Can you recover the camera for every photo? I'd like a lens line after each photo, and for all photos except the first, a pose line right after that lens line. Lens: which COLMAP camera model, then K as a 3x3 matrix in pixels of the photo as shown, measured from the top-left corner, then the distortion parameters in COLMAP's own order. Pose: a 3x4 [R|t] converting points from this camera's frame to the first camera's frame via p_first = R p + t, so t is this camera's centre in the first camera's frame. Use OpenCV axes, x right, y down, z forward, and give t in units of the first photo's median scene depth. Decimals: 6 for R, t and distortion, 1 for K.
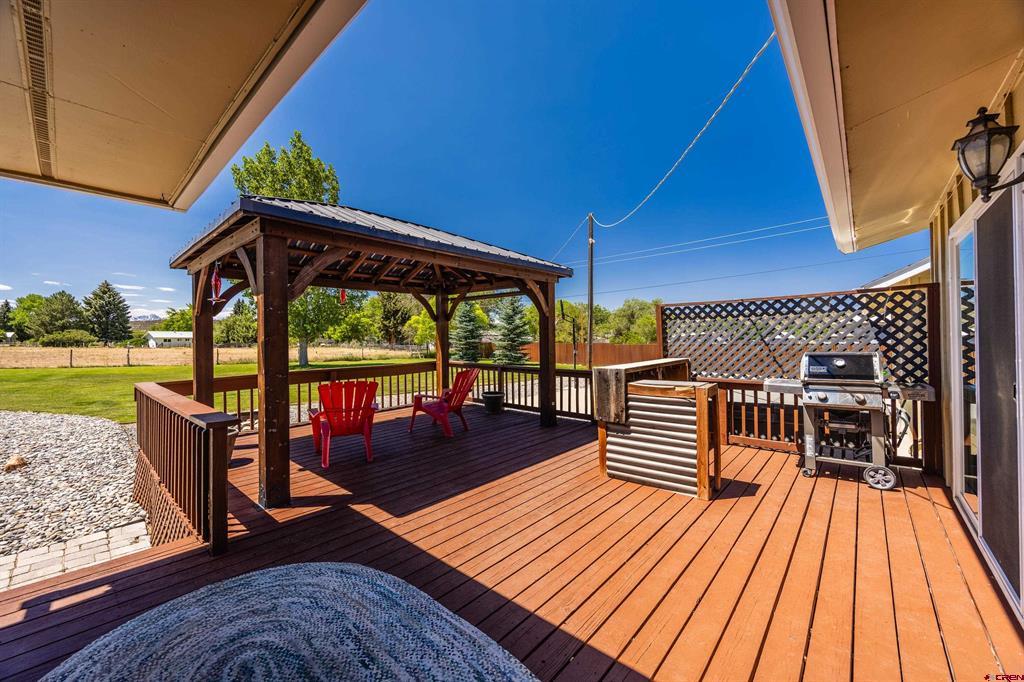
lens RADIAL K [[388.1, 0, 509.3], [0, 388.1, 337.2], [0, 0, 1]] dist [0.000363, -0.000159]
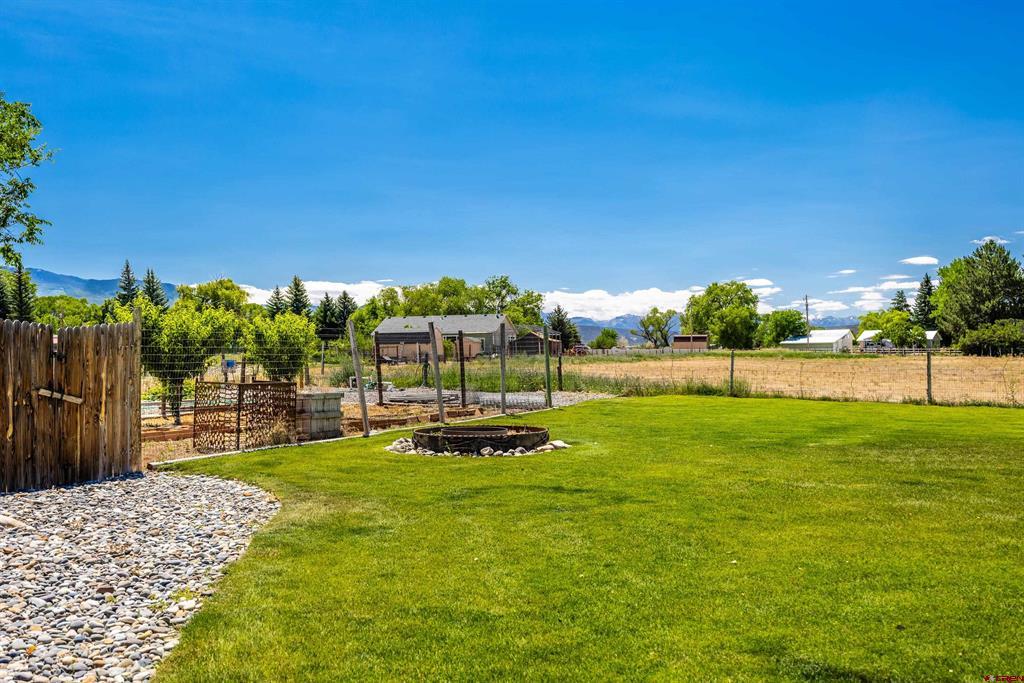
lens RADIAL K [[980.1, 0, 512.0], [0, 980.1, 341.5], [0, 0, 1]] dist [-0.011068, -0.010245]
pose [[0.242583, -0.014384, -0.970024, -0.113199], [0.020208, 0.999748, -0.009771, 0.007183], [0.969920, -0.017232, 0.242813, 0.121849]]
